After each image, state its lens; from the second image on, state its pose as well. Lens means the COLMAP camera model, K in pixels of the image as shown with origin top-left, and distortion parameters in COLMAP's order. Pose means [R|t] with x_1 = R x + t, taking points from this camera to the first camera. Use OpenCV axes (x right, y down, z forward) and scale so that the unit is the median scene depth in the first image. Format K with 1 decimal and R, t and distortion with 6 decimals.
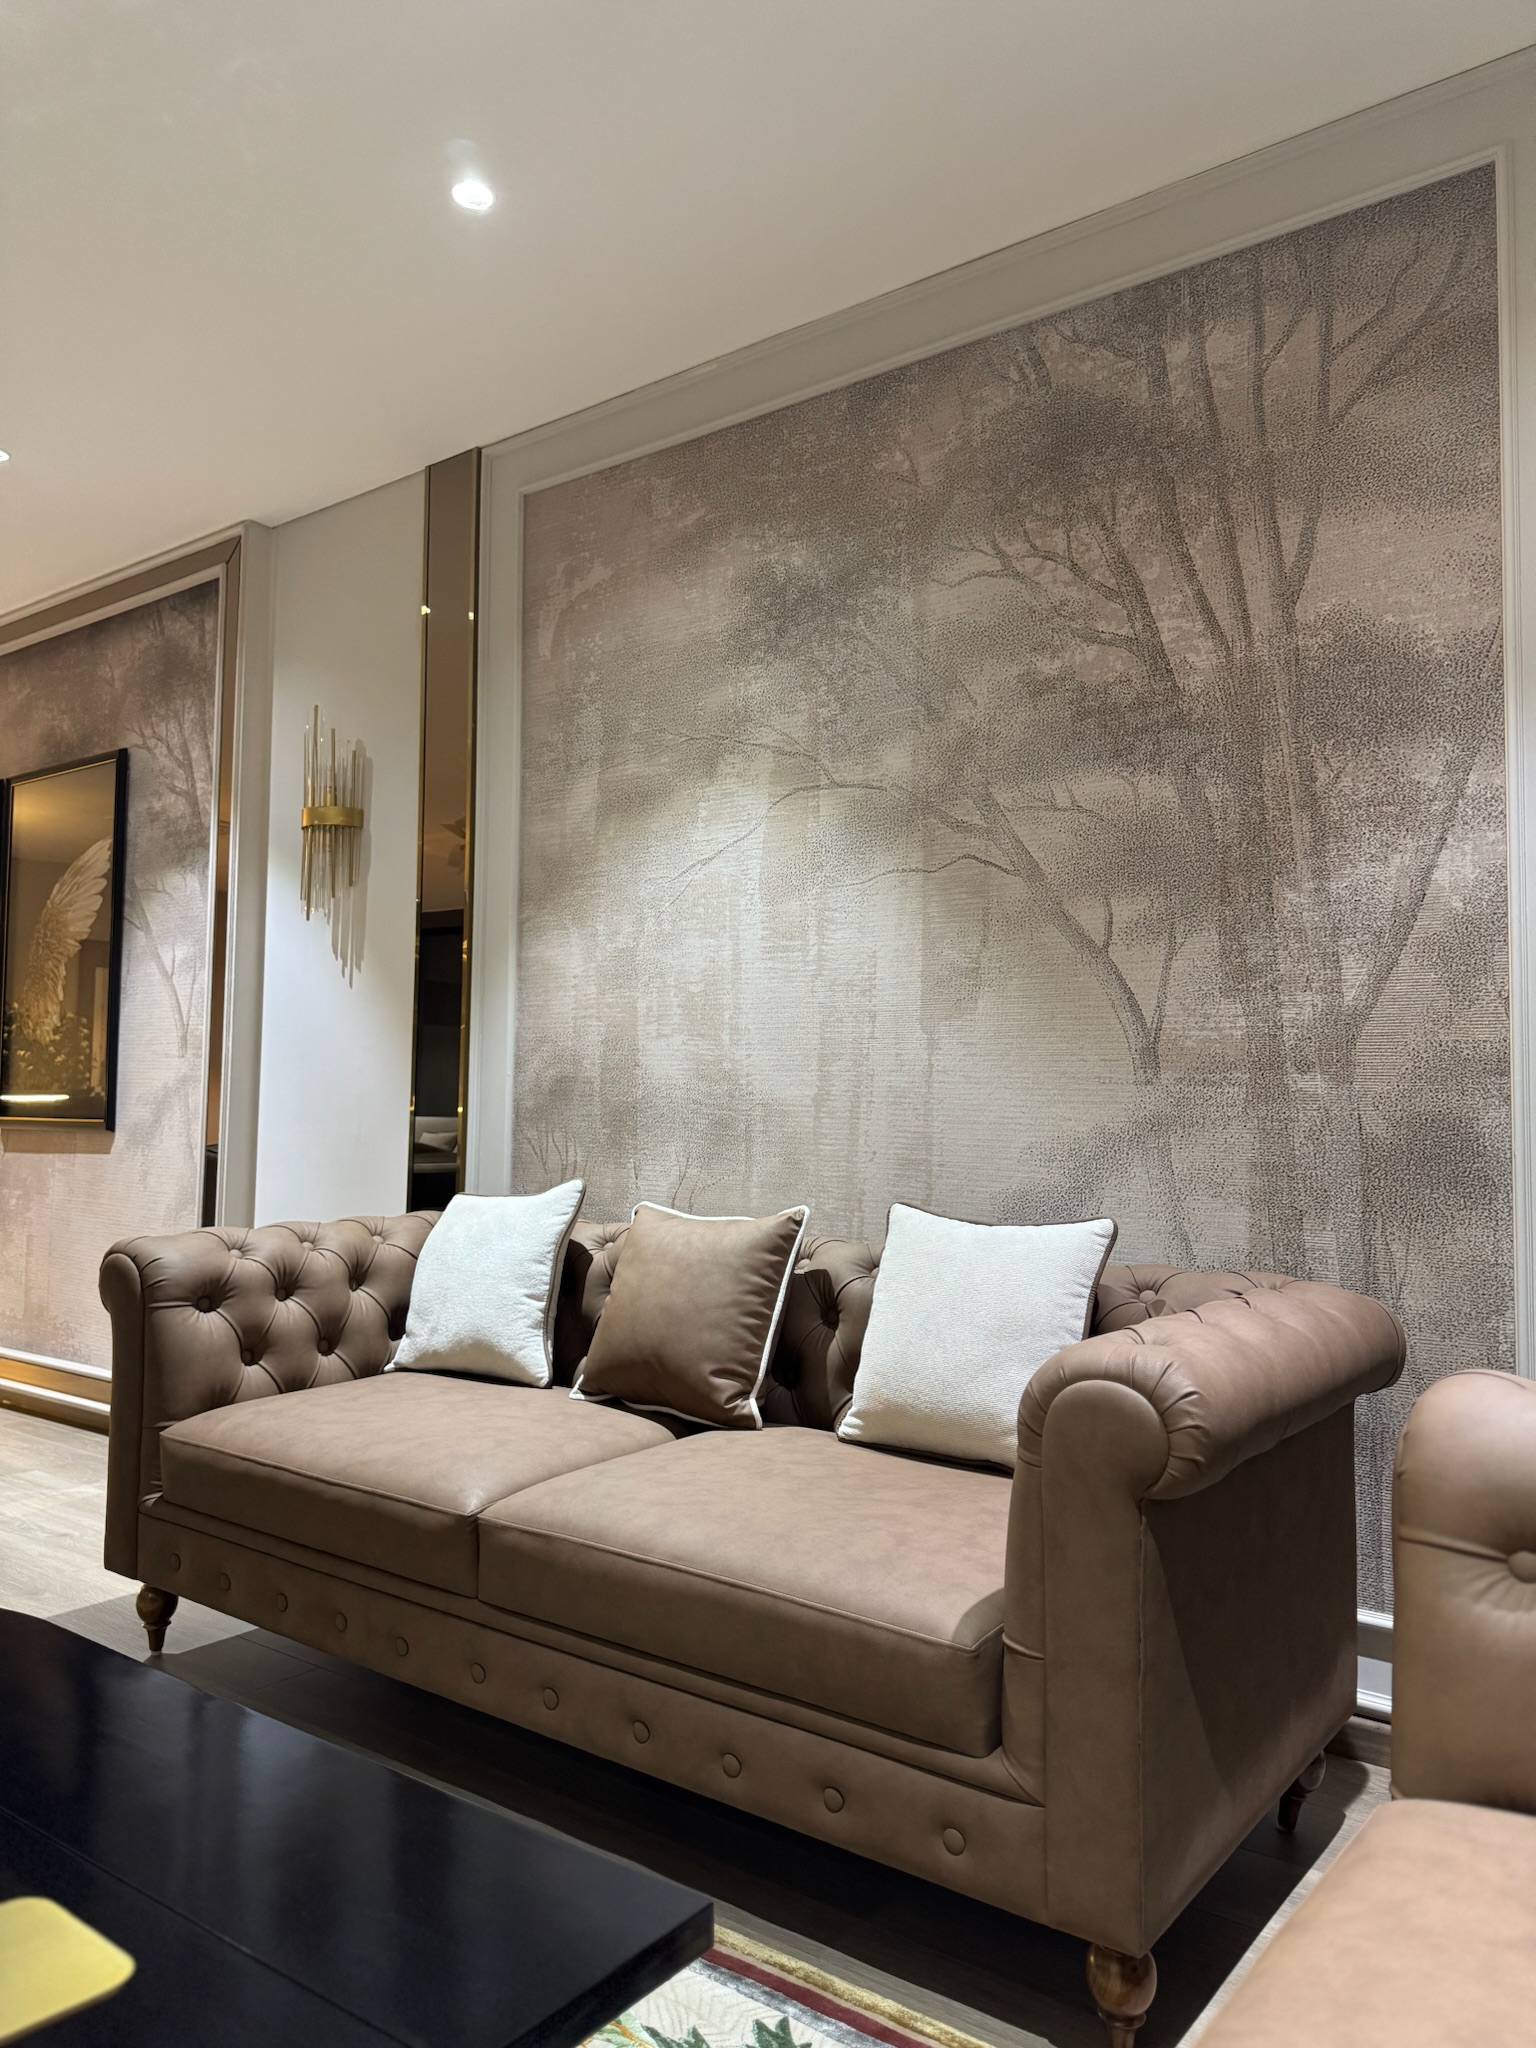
lens RADIAL K [[1434.1, 0, 768.0], [0, 1434.1, 1024.0], [0, 0, 1]] dist [0.170002, -0.347230]
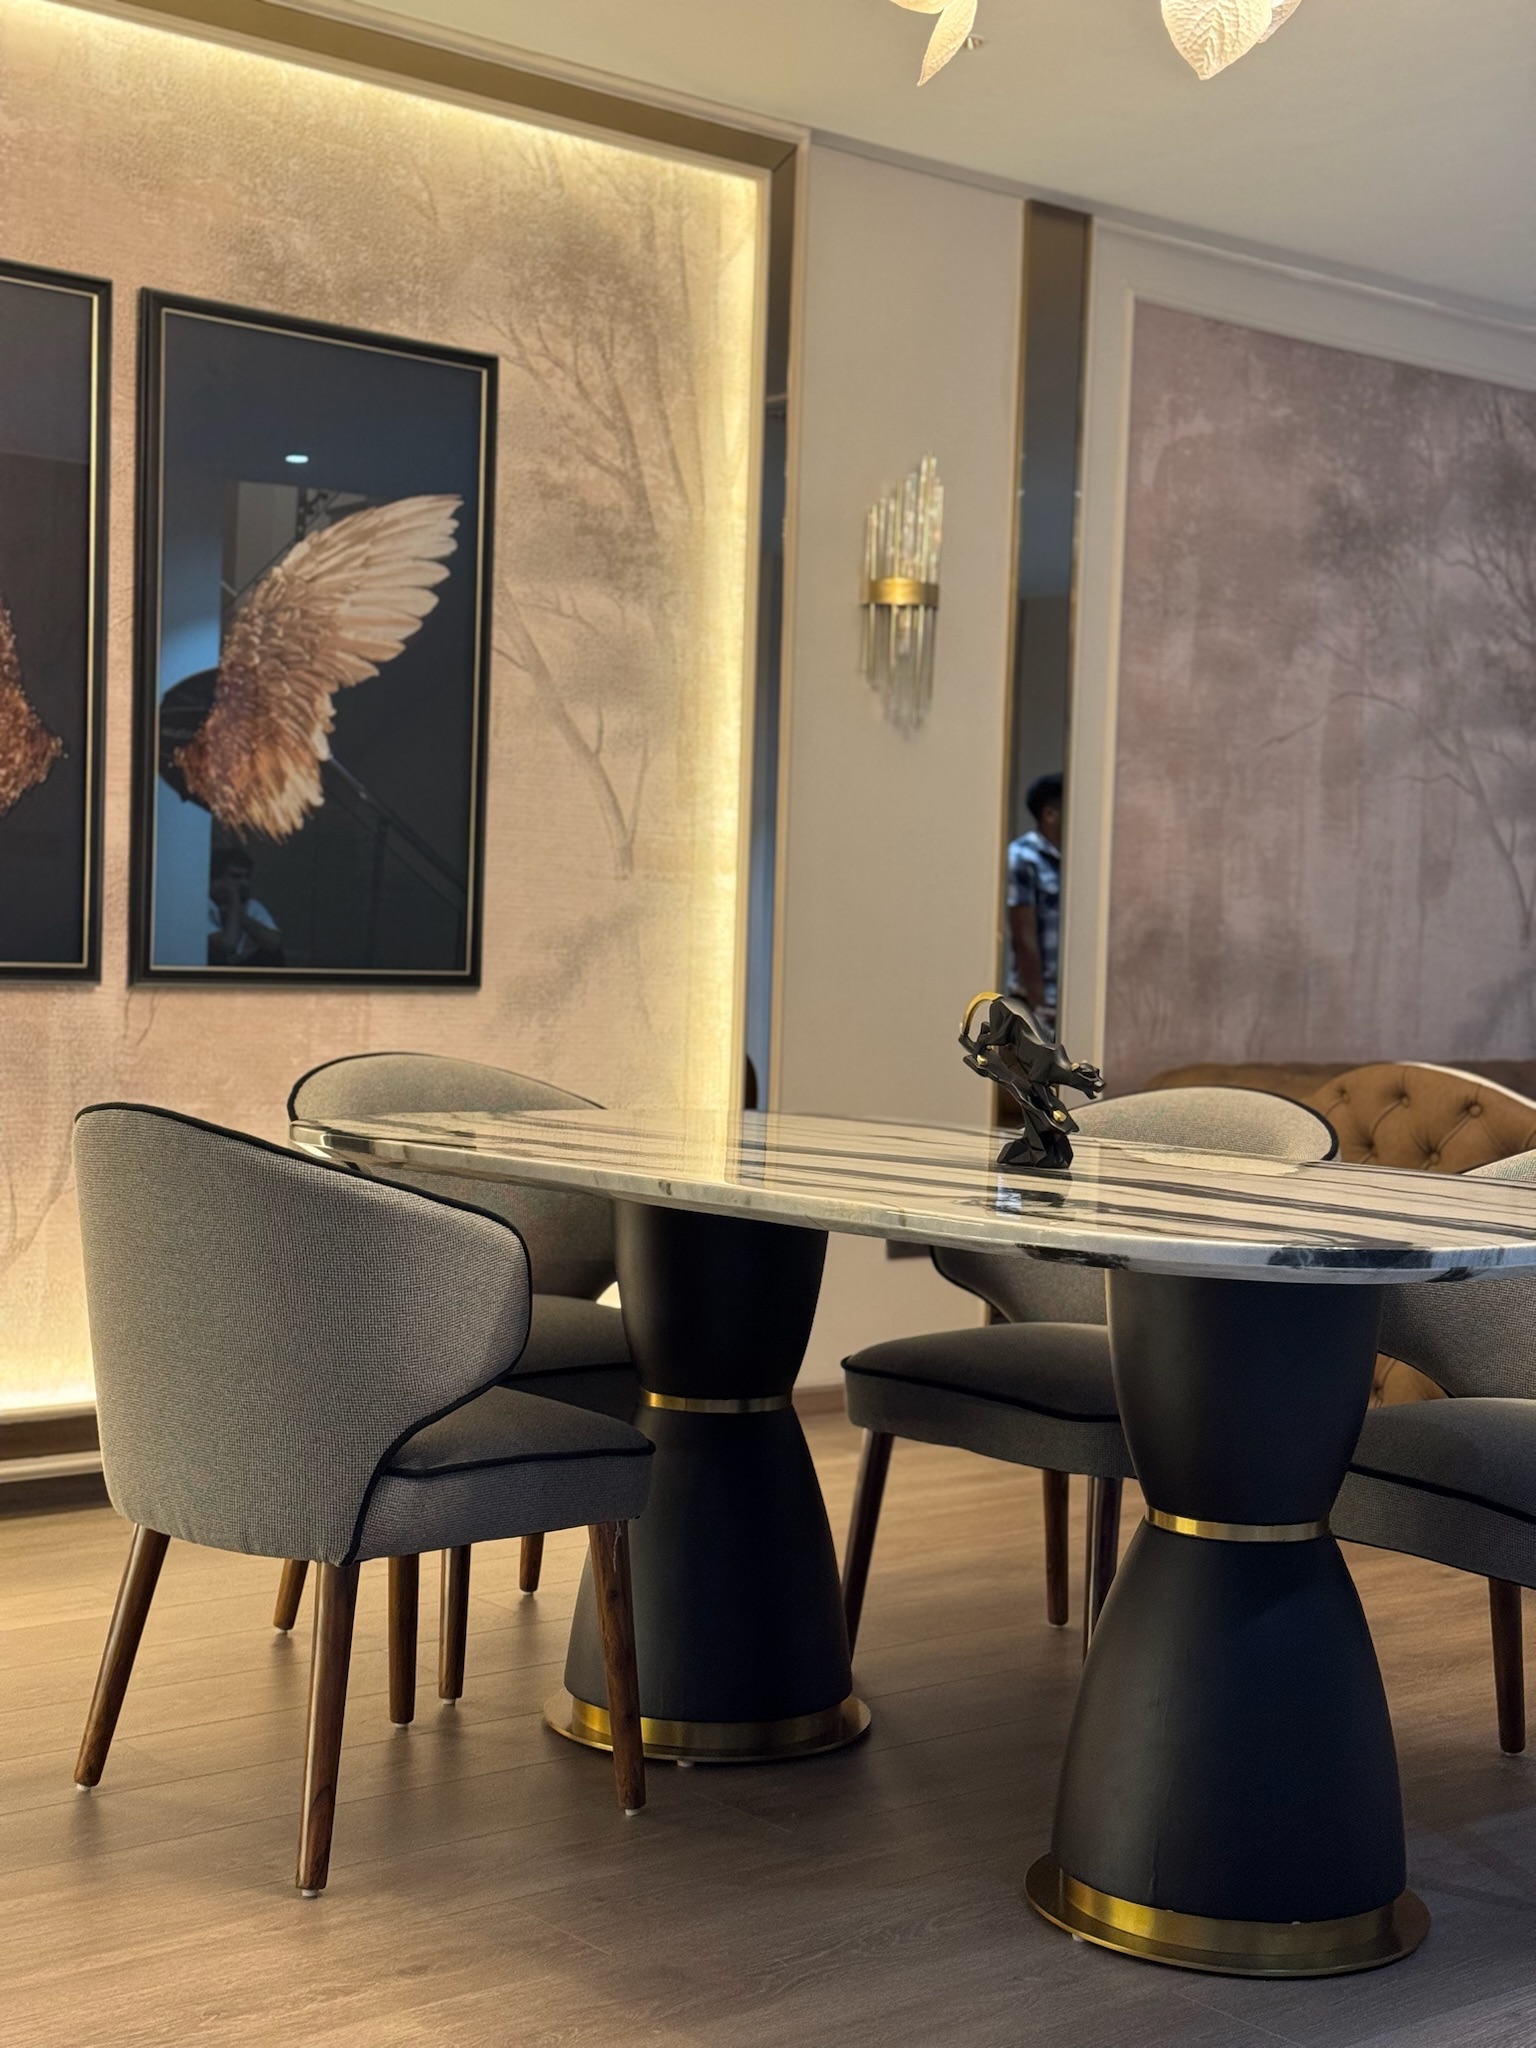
lens RADIAL K [[2847.7, 0, 768.0], [0, 2847.7, 1024.0], [0, 0, 1]] dist [0.161832, -0.104636]
pose [[0.232909, -0.039691, 0.971688, -2.557293], [-0.088597, 0.994146, 0.061844, 0.003239], [-0.968455, -0.100492, 0.228029, 0.964939]]
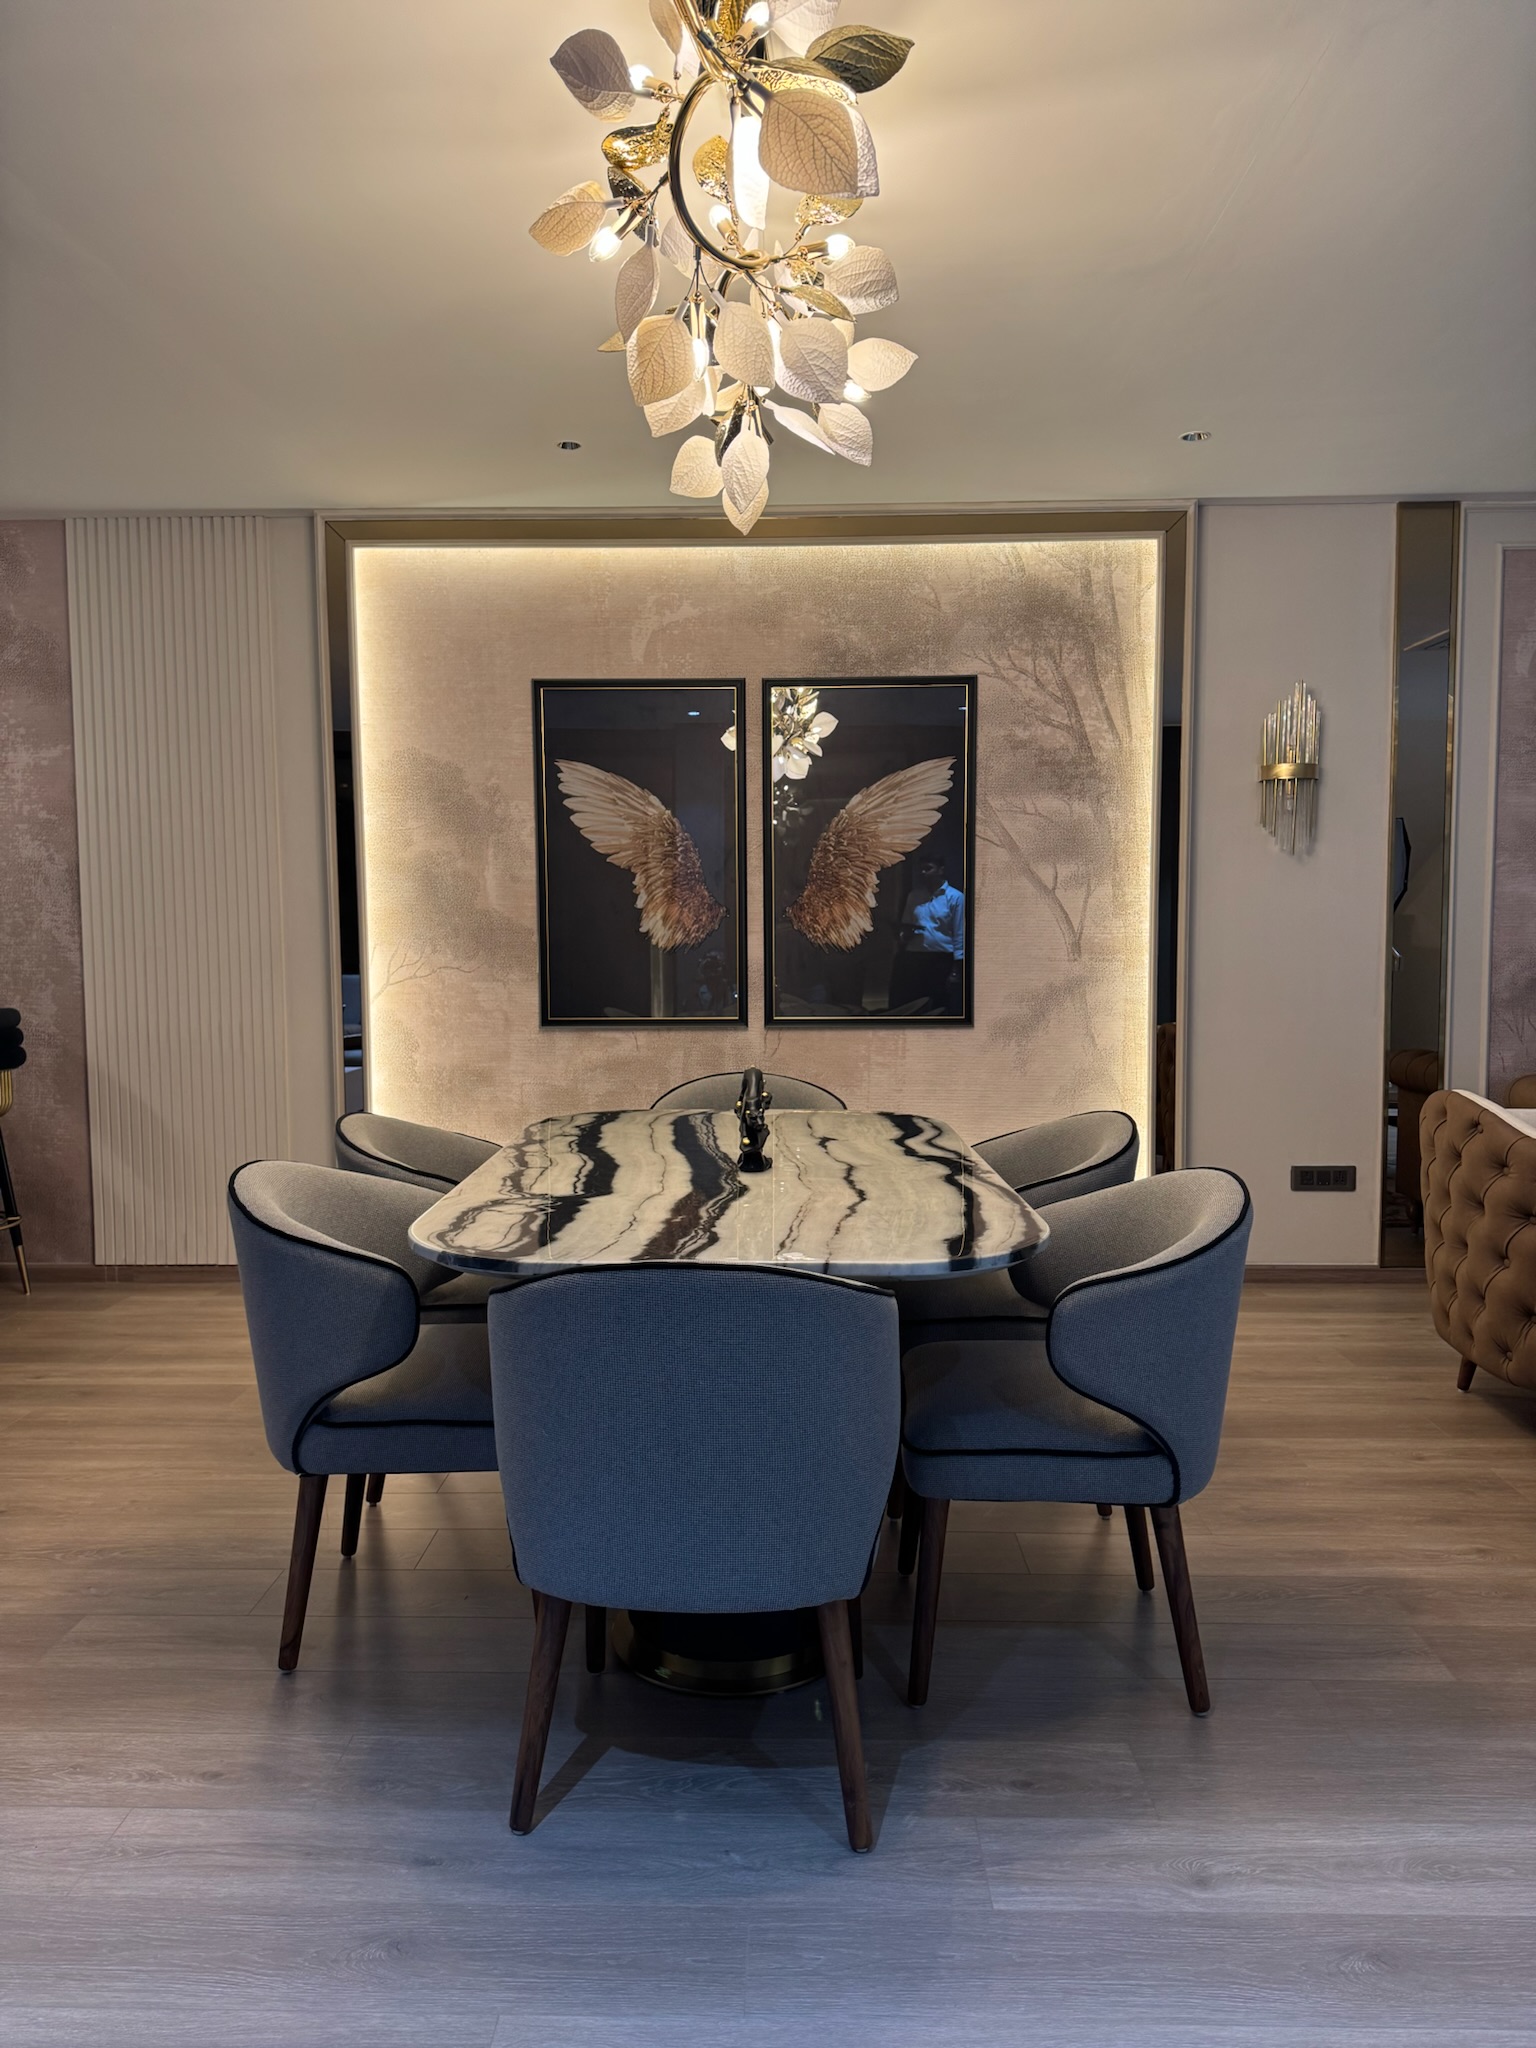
lens RADIAL K [[1434.1, 0, 768.0], [0, 1434.1, 1024.0], [0, 0, 1]] dist [0.170002, -0.347230]
pose [[0.812727, -0.064364, 0.579078, -1.956375], [-0.018712, 0.990484, 0.136352, -0.123315], [-0.582343, -0.121653, 0.803789, 0.315614]]
